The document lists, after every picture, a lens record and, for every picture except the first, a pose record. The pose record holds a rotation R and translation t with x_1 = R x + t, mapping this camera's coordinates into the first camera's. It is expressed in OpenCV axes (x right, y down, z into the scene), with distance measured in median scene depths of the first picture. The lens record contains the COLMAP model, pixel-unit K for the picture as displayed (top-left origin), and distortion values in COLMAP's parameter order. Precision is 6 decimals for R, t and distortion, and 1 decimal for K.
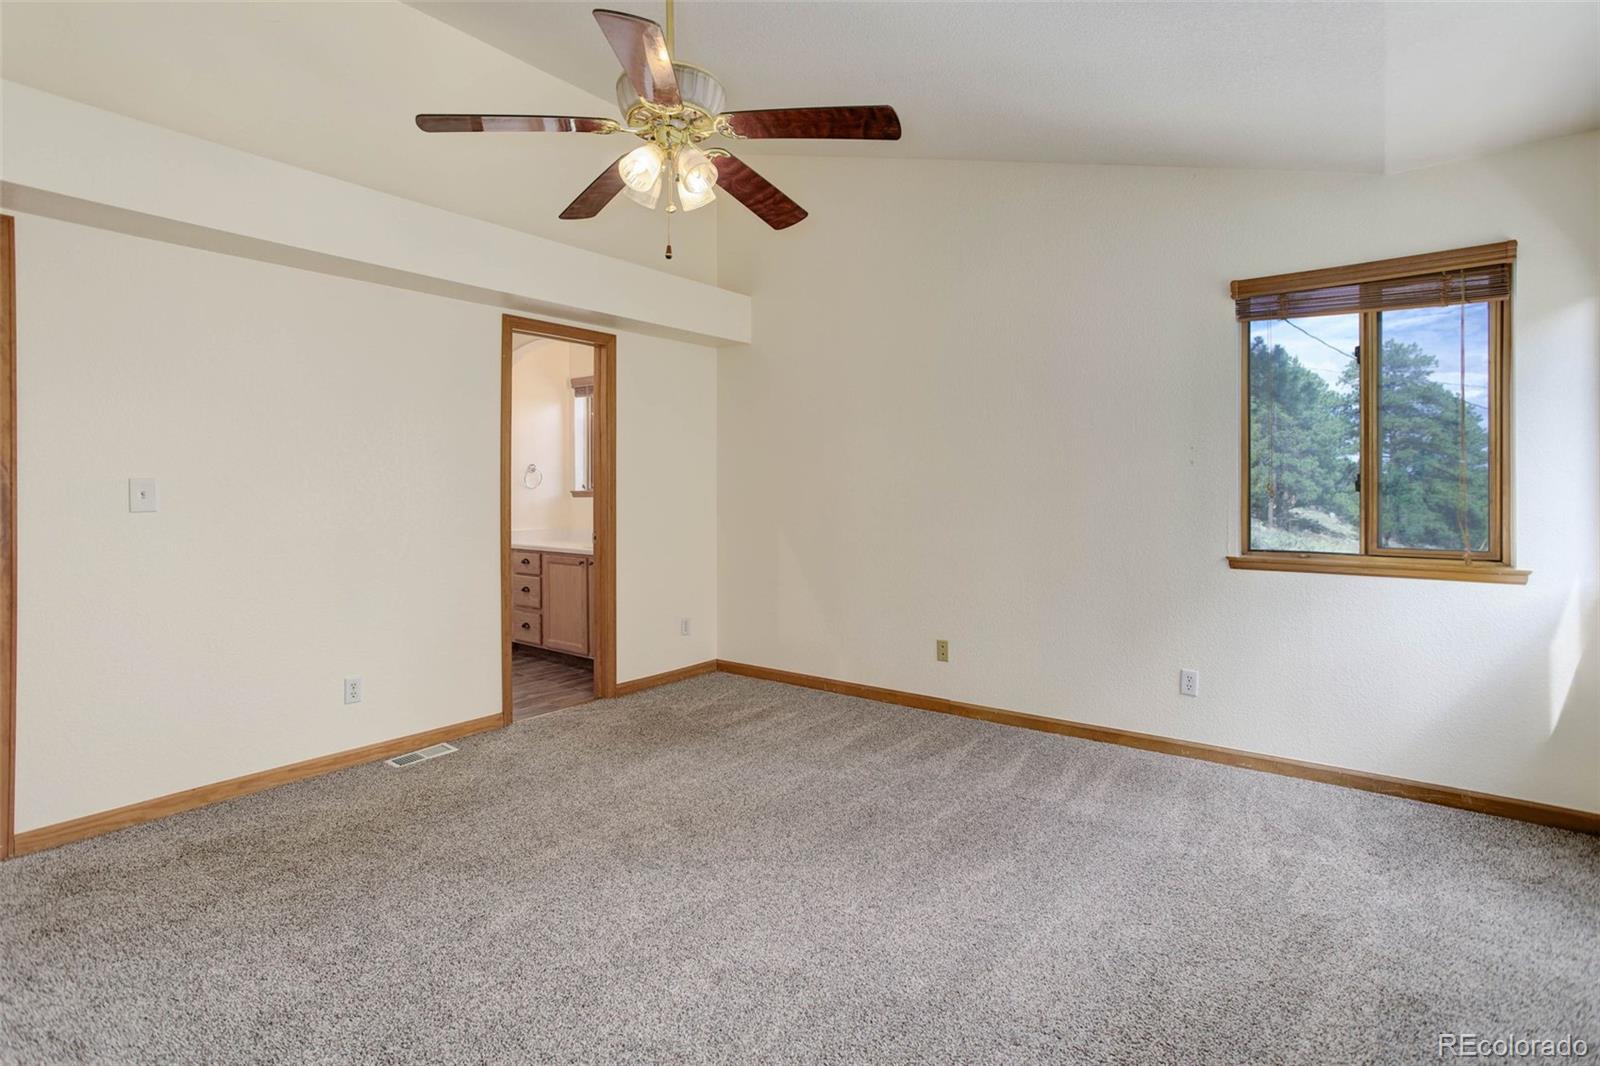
lens RADIAL K [[766.2, 0, 794.0], [0, 766.2, 505.4], [0, 0, 1]] dist [-0.057277, 0.031010]
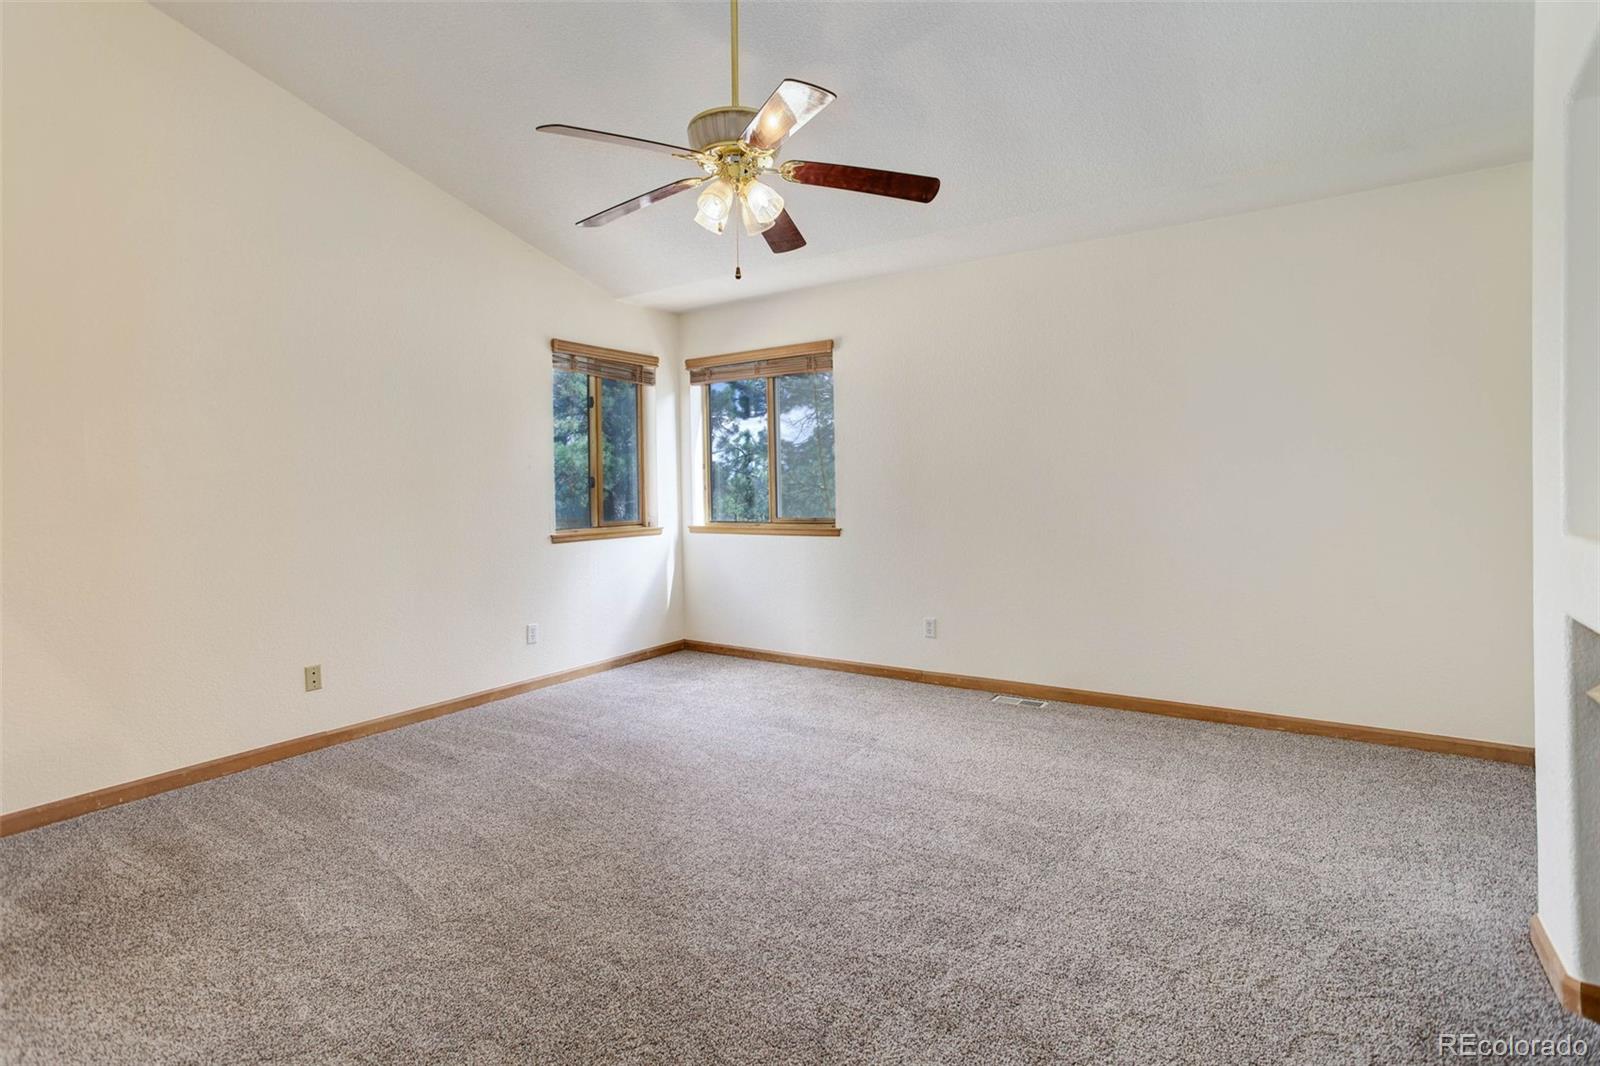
lens RADIAL K [[766.2, 0, 794.0], [0, 766.2, 505.4], [0, 0, 1]] dist [-0.057277, 0.031010]
pose [[-0.075835, -0.020114, 0.996917, -1.249024], [0.037700, 0.999024, 0.023024, -0.003738], [-0.996407, 0.039330, -0.075003, 0.951506]]
